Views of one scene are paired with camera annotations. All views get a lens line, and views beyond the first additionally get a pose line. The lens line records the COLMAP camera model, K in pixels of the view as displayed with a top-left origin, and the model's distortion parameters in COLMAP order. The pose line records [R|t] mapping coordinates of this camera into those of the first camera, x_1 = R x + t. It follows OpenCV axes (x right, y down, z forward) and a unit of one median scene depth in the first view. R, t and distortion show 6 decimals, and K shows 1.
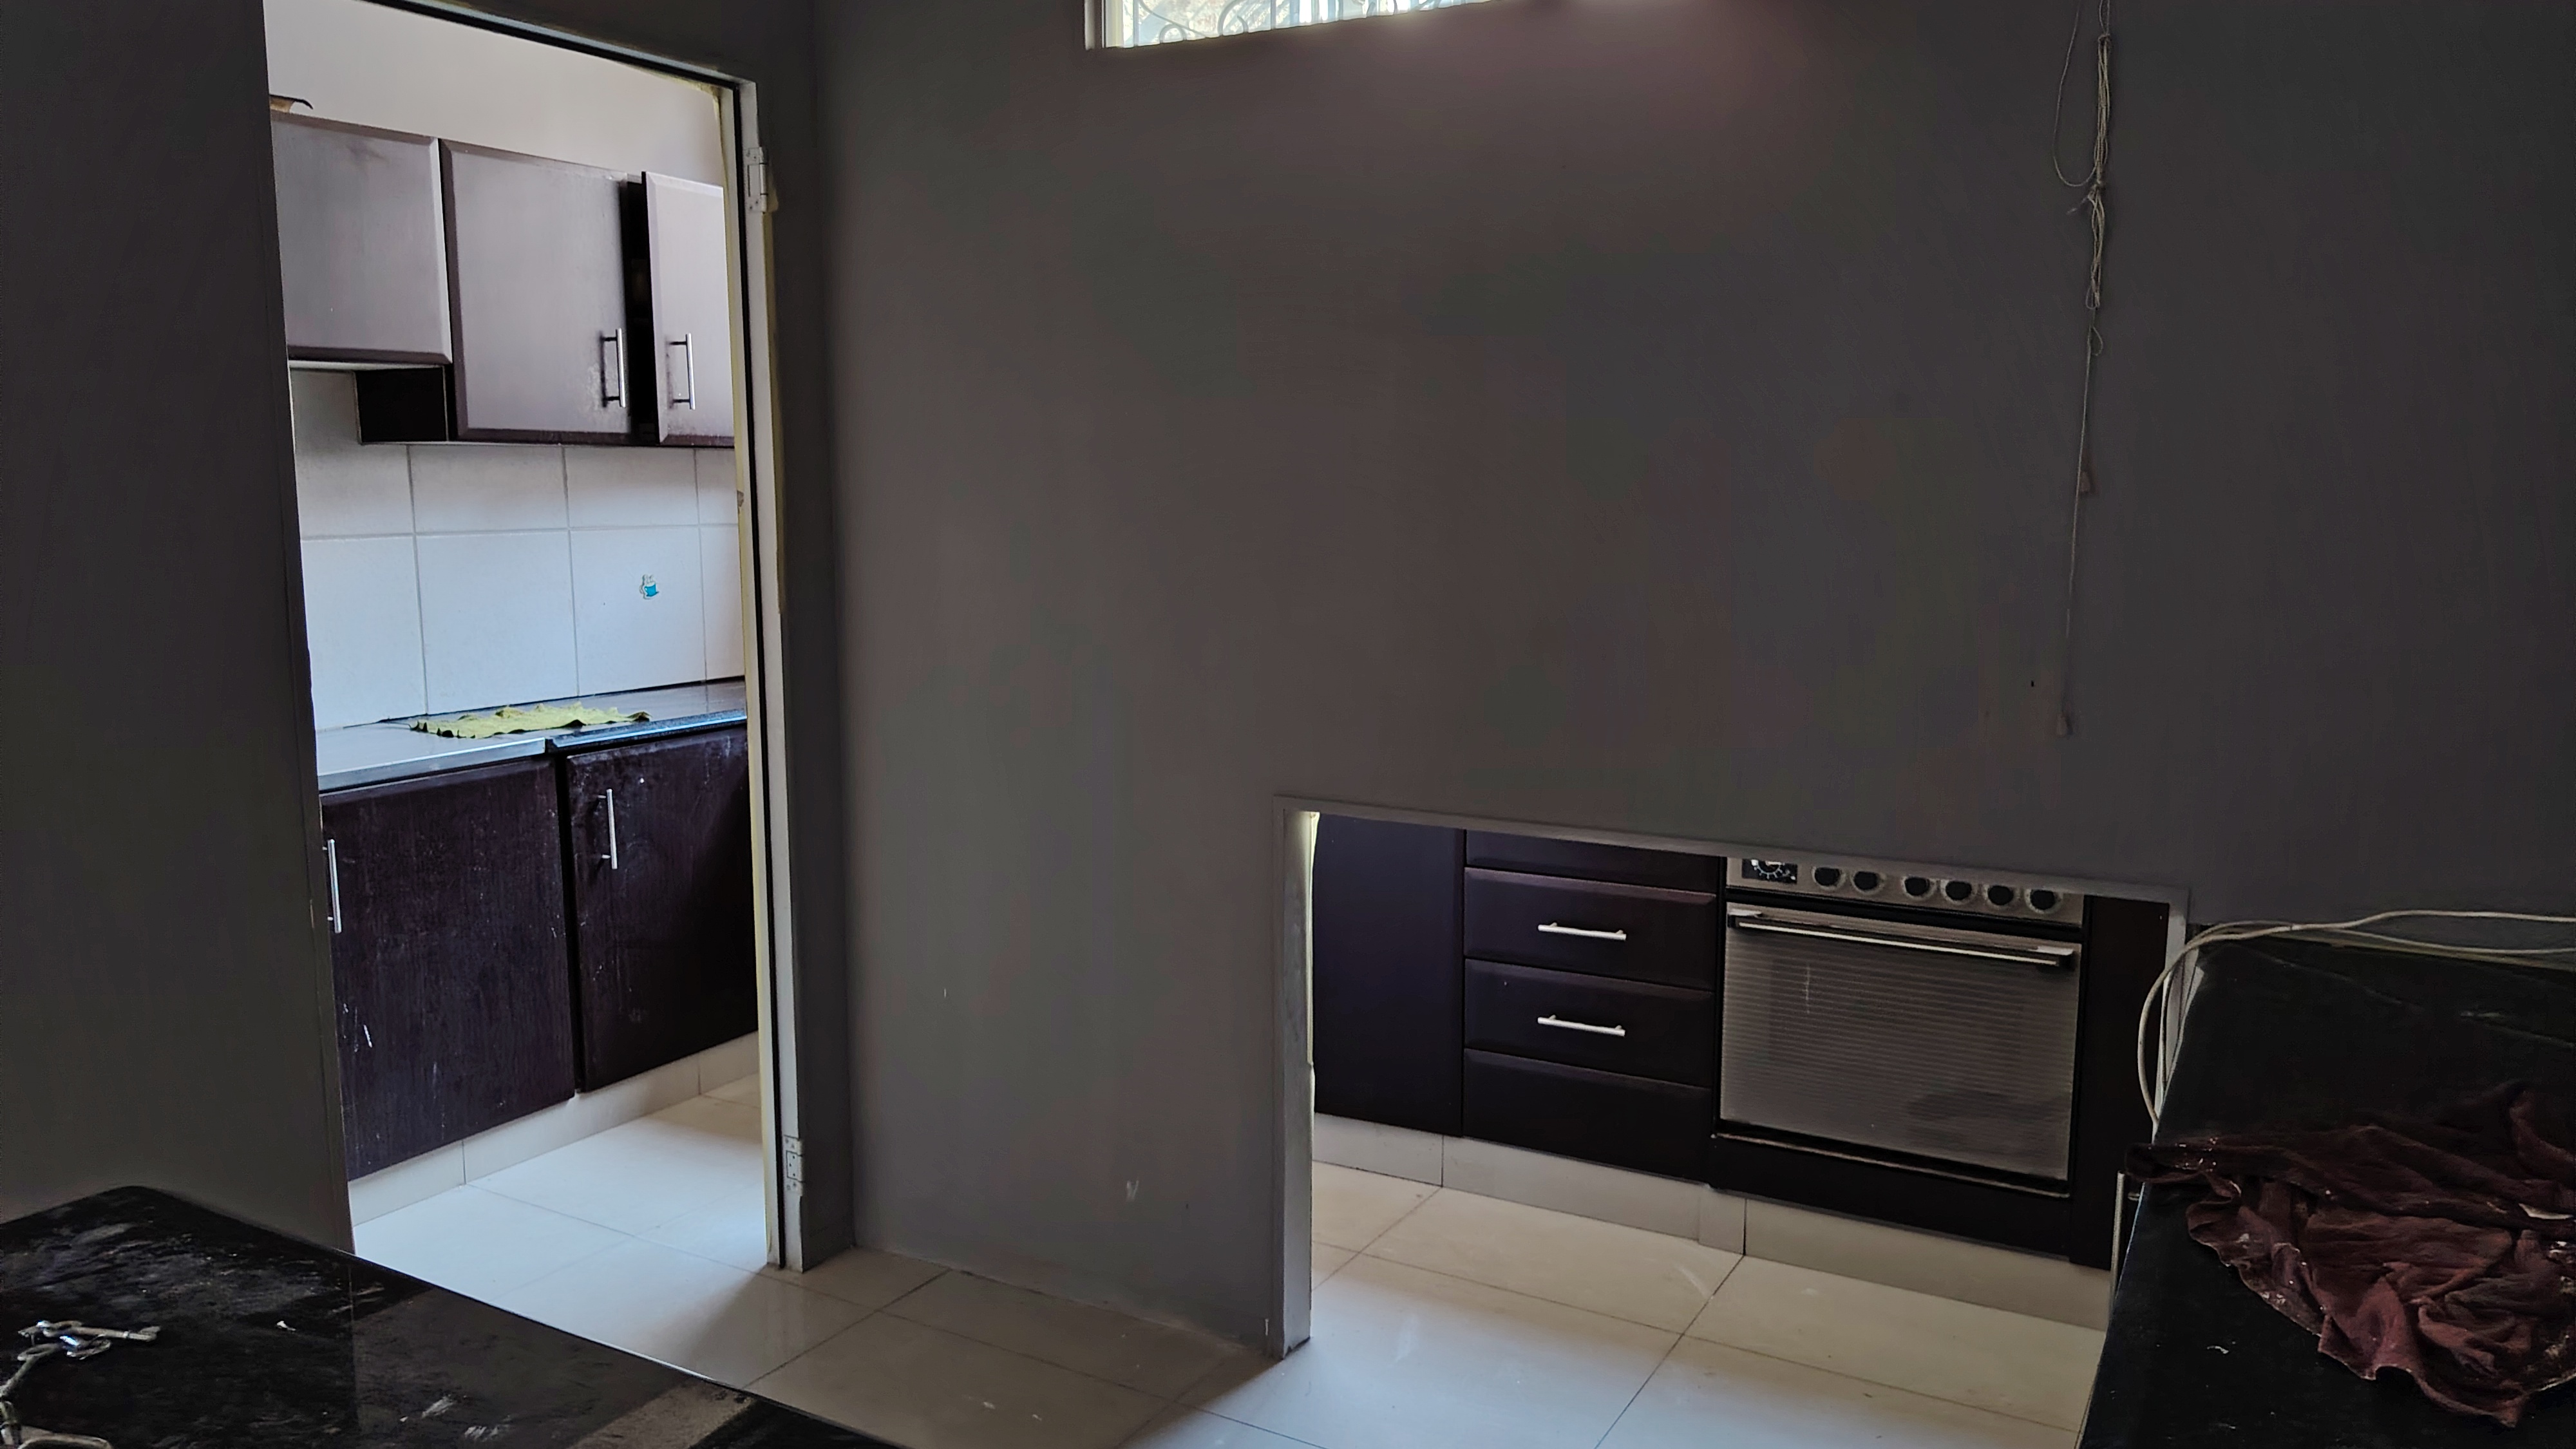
lens RADIAL K [[1827.1, 0, 1294.4], [0, 1827.1, 738.0], [0, 0, 1]] dist [0.006448, -0.000920]
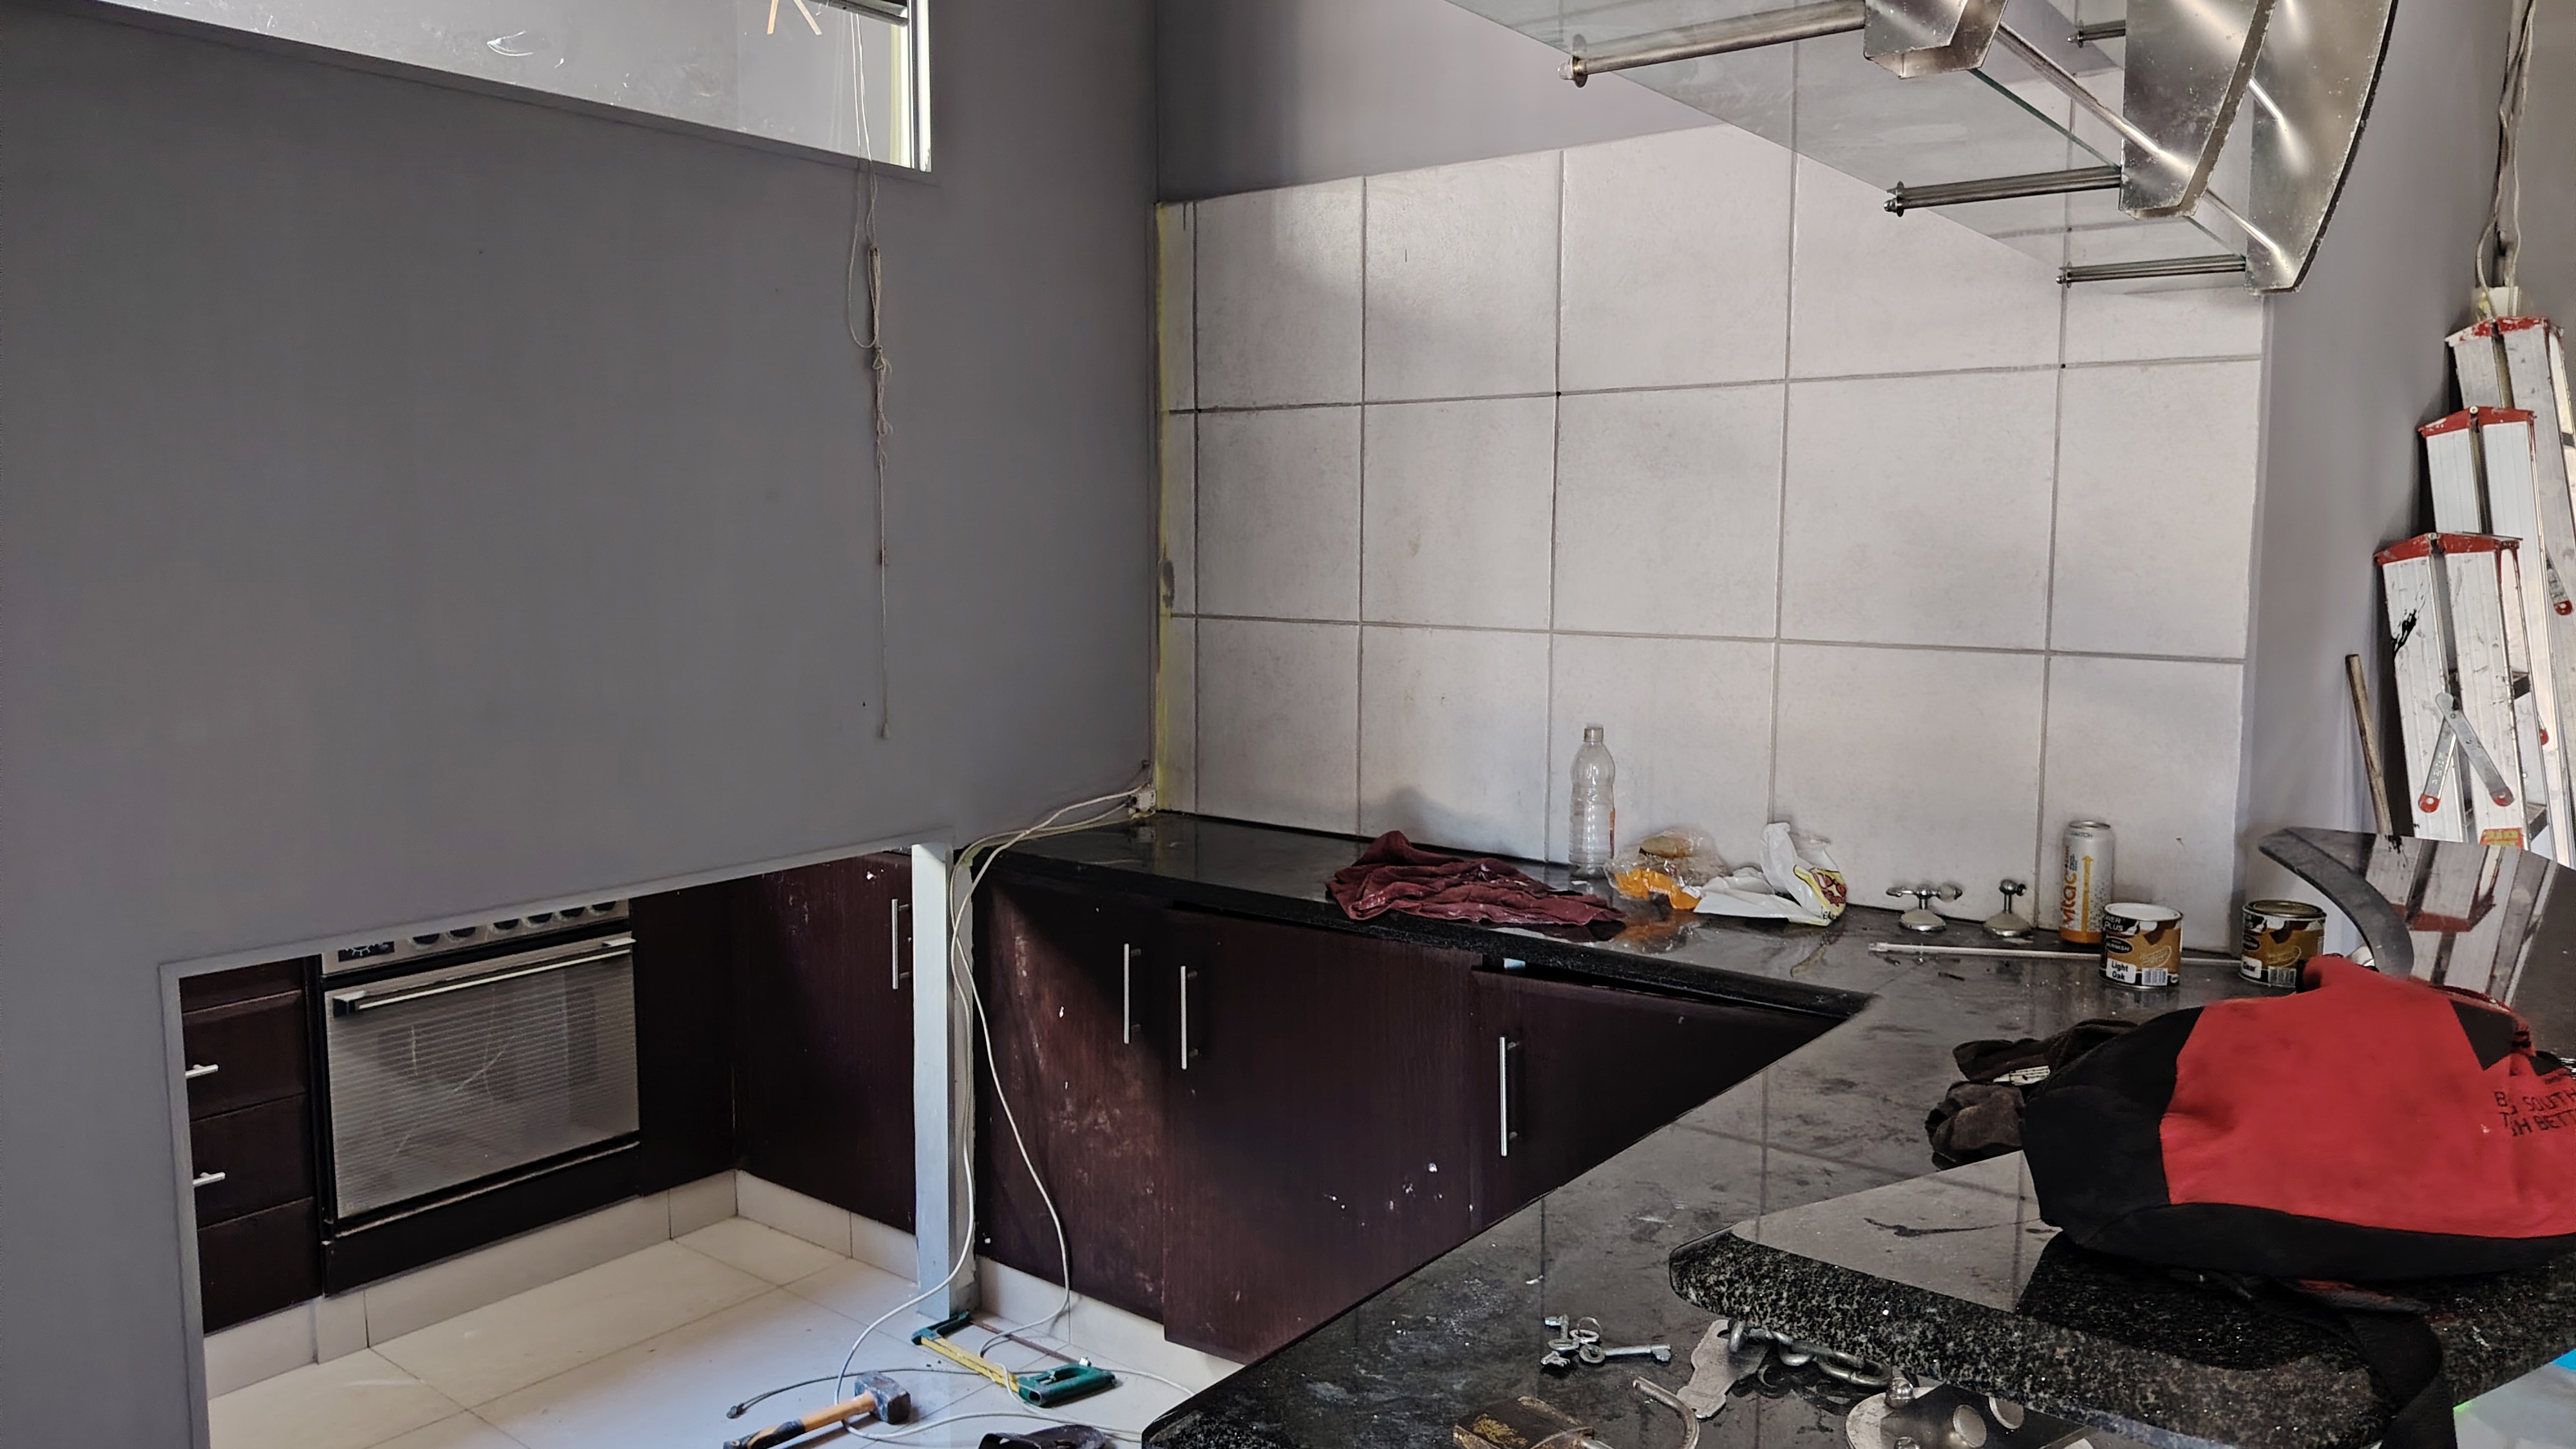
lens RADIAL K [[1827.1, 0, 1293.1], [0, 1827.1, 715.6], [0, 0, 1]] dist [0.006448, -0.000920]
pose [[0.118522, -0.101789, 0.987720, -0.658061], [0.140867, 0.986394, 0.084749, -0.066111], [-0.982908, 0.129093, 0.131248, 0.362220]]
